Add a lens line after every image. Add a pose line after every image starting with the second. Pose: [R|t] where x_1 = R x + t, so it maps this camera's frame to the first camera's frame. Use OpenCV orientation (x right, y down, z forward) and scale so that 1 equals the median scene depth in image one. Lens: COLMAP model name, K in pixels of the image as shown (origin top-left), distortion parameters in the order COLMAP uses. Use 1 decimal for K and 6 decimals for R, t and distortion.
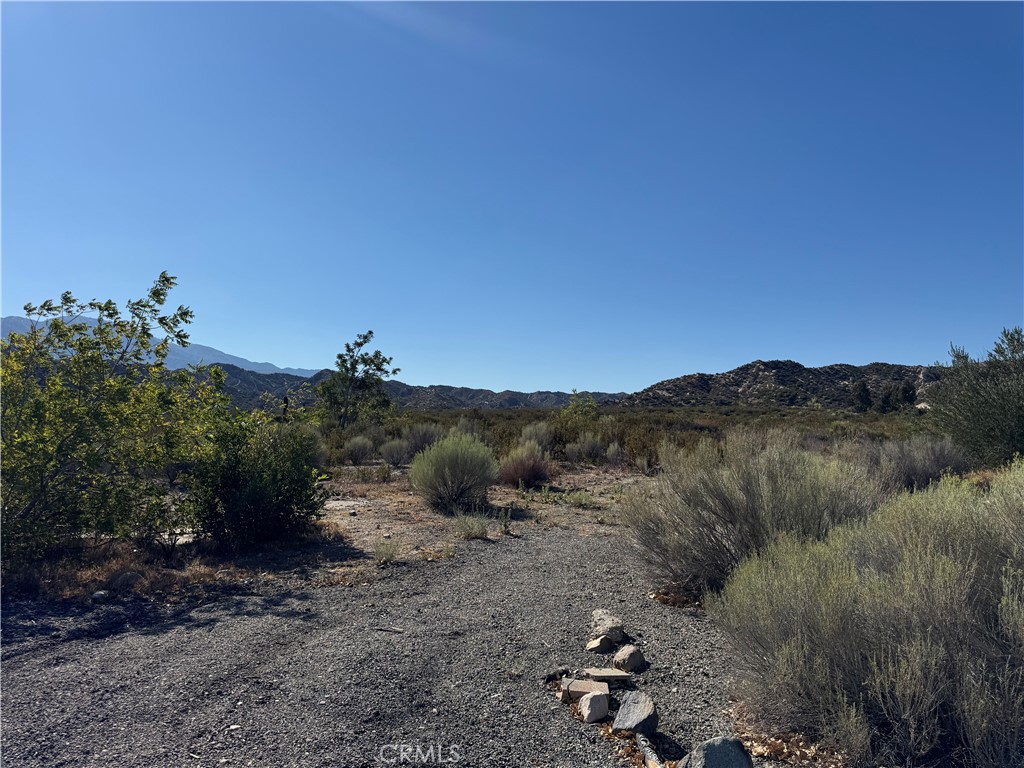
lens RADIAL K [[721.1, 0, 517.4], [0, 721.1, 376.1], [0, 0, 1]] dist [0.052828, -0.057672]
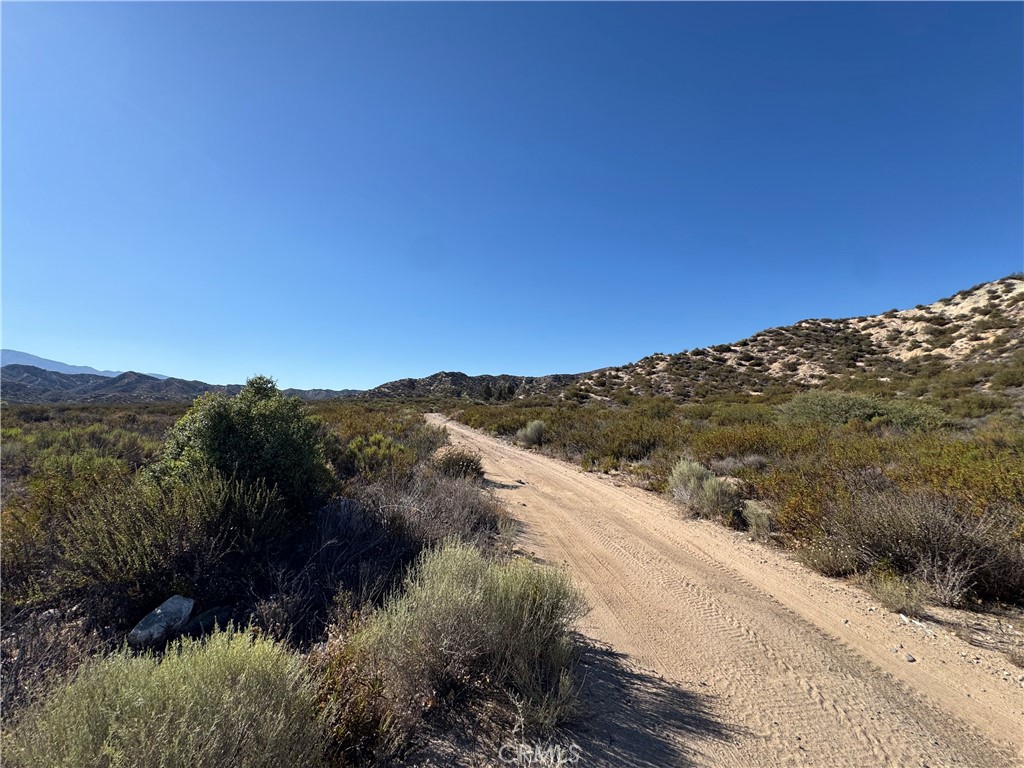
lens RADIAL K [[407.7, 0, 512.4], [0, 407.7, 380.3], [0, 0, 1]] dist [-0.003688, 0.000845]
pose [[0.890766, 0.013863, 0.454250, 1.244399], [-0.013018, 0.999903, -0.004988, 0.081396], [-0.454275, -0.001471, 0.890860, 1.588417]]
